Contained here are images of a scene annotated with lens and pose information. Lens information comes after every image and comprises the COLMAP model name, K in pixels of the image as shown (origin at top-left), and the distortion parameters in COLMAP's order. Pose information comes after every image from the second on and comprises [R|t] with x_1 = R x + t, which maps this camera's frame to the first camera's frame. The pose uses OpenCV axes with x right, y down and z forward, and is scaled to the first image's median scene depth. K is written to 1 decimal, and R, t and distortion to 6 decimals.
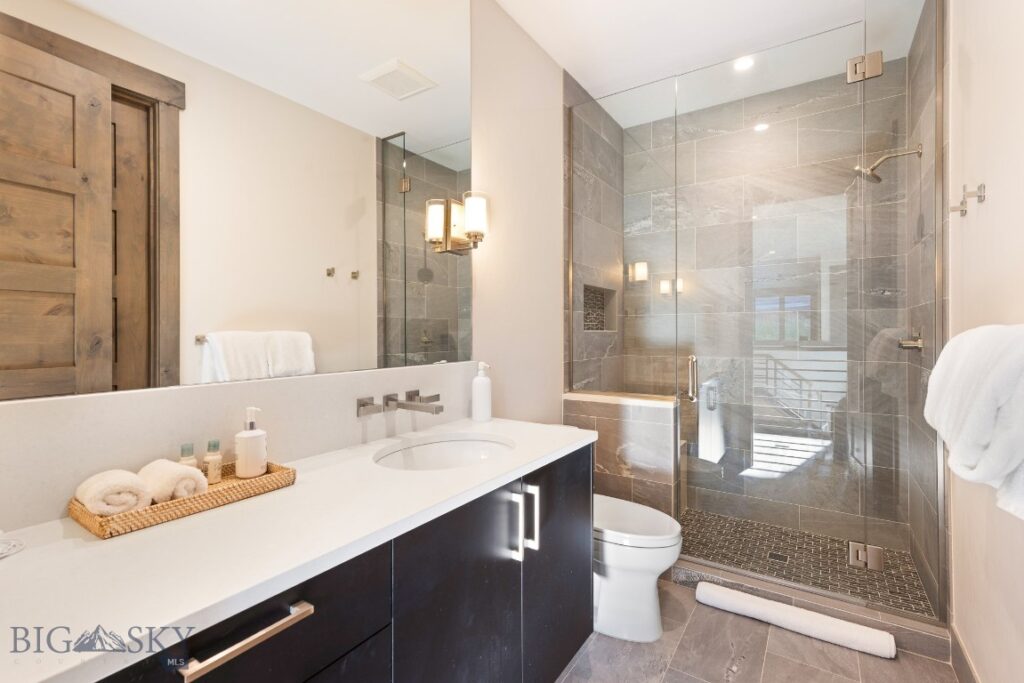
lens RADIAL K [[463.0, 0, 512.0], [0, 463.0, 341.5], [0, 0, 1]] dist [-0.000922, -0.000231]
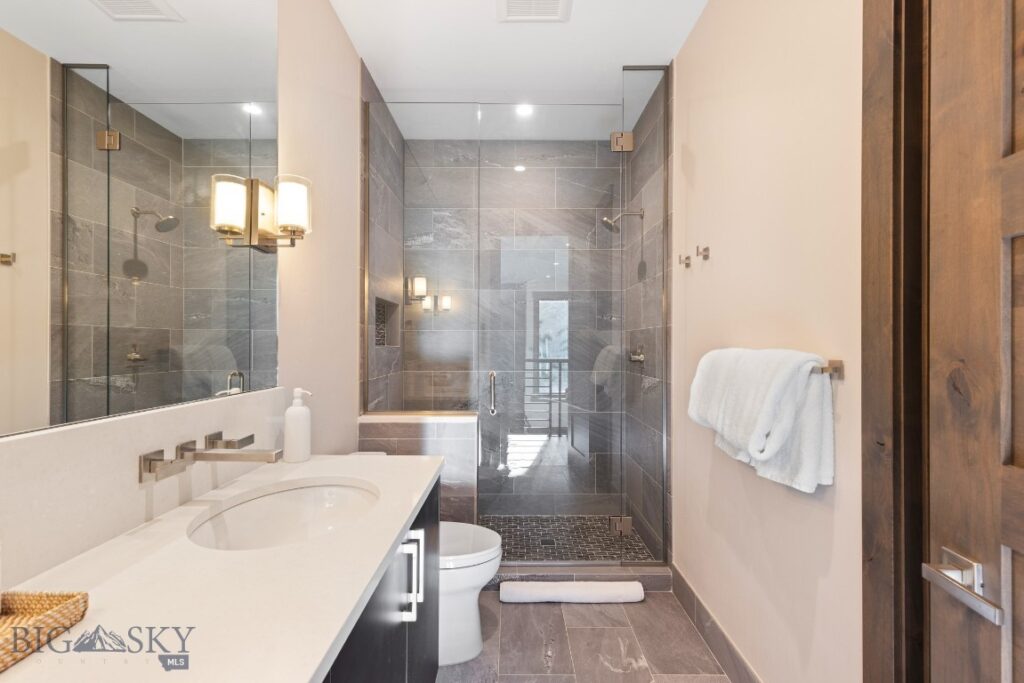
lens RADIAL K [[461.3, 0, 513.7], [0, 461.3, 350.4], [0, 0, 1]] dist [-0.000180, 0.000353]
pose [[0.828823, -0.002381, 0.559505, -0.147812], [0.005492, 0.999977, -0.003880, -0.011946], [-0.559484, 0.006288, 0.828818, 0.087867]]
